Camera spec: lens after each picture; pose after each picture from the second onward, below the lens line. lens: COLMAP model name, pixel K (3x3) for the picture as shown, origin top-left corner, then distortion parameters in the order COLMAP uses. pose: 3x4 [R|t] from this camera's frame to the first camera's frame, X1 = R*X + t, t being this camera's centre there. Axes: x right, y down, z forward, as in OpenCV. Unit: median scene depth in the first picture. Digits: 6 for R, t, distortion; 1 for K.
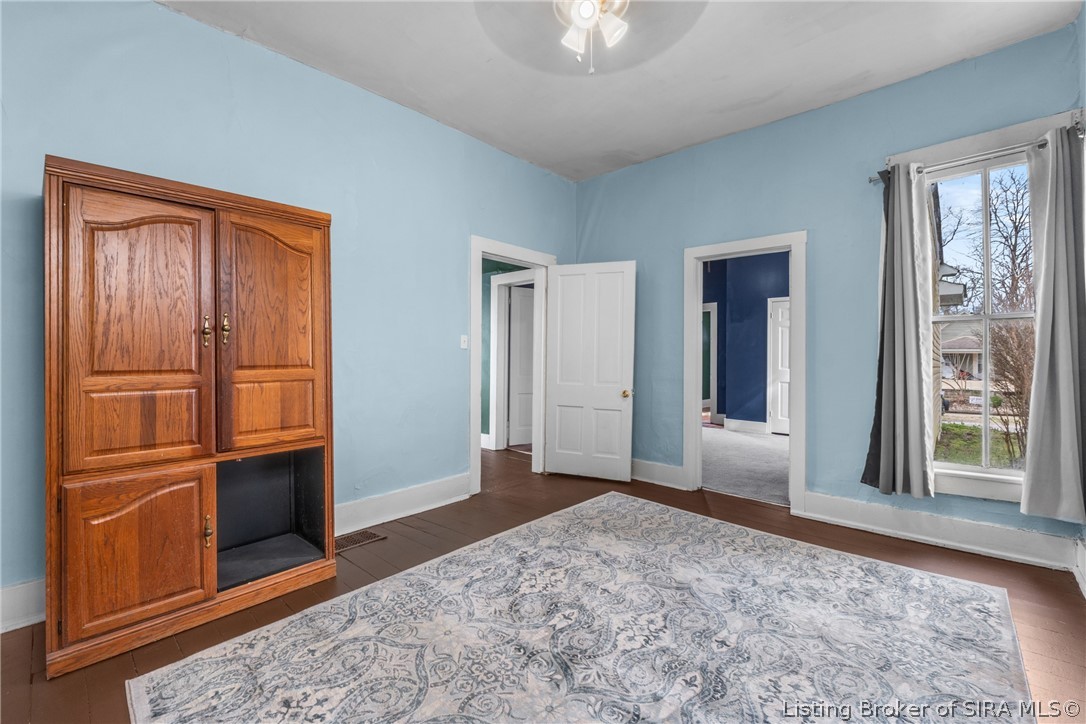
lens RADIAL K [[439.1, 0, 542.9], [0, 439.1, 361.9], [0, 0, 1]] dist [-0.001270, -0.000058]
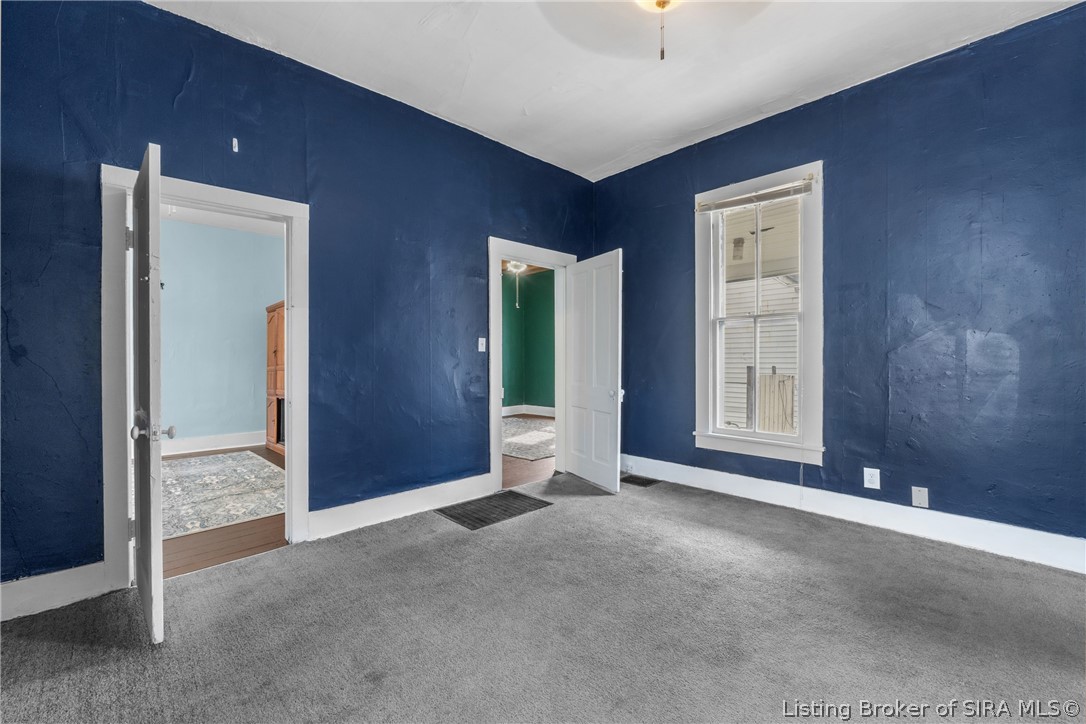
lens RADIAL K [[458.5, 0, 541.9], [0, 458.5, 362.5], [0, 0, 1]] dist [-0.008562, -0.000388]
pose [[-0.059277, -0.004808, -0.998230, 1.810567], [-0.004749, 0.999978, -0.004534, -0.000123], [0.998230, 0.004471, -0.059298, 2.452248]]
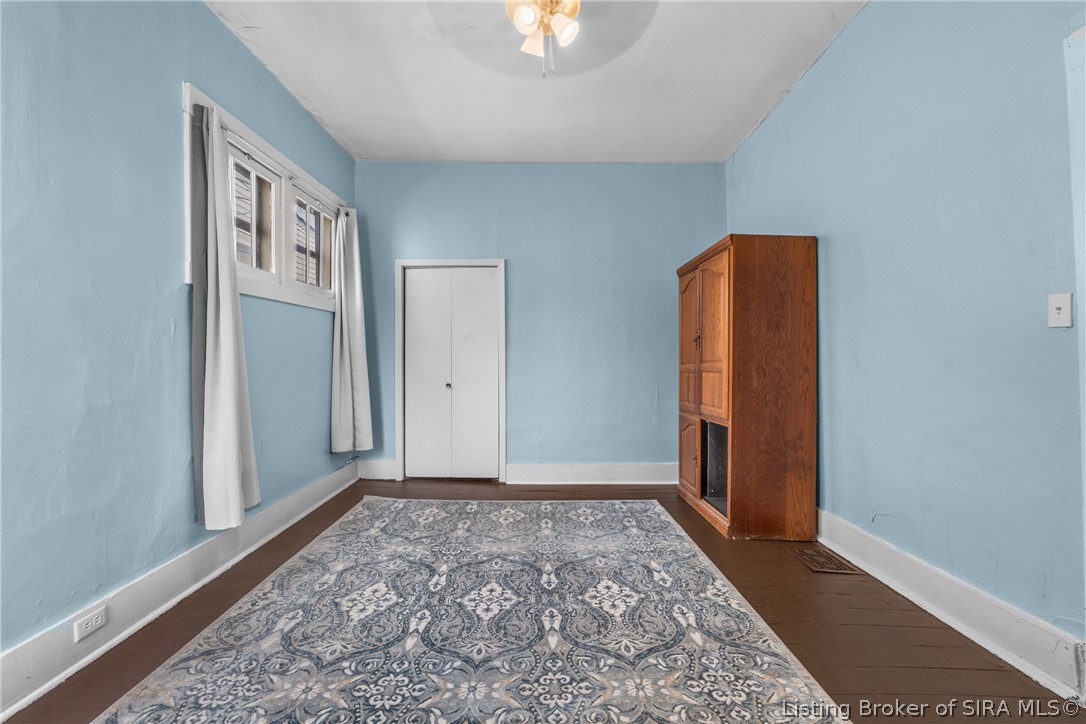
lens RADIAL K [[458.5, 0, 540.6], [0, 458.5, 360.6], [0, 0, 1]] dist [-0.008562, -0.000388]
pose [[-0.726232, 0.001333, -0.687448, 0.745077], [-0.004962, 0.999962, 0.007180, -0.002541], [0.687431, 0.008625, -0.726198, 1.548383]]
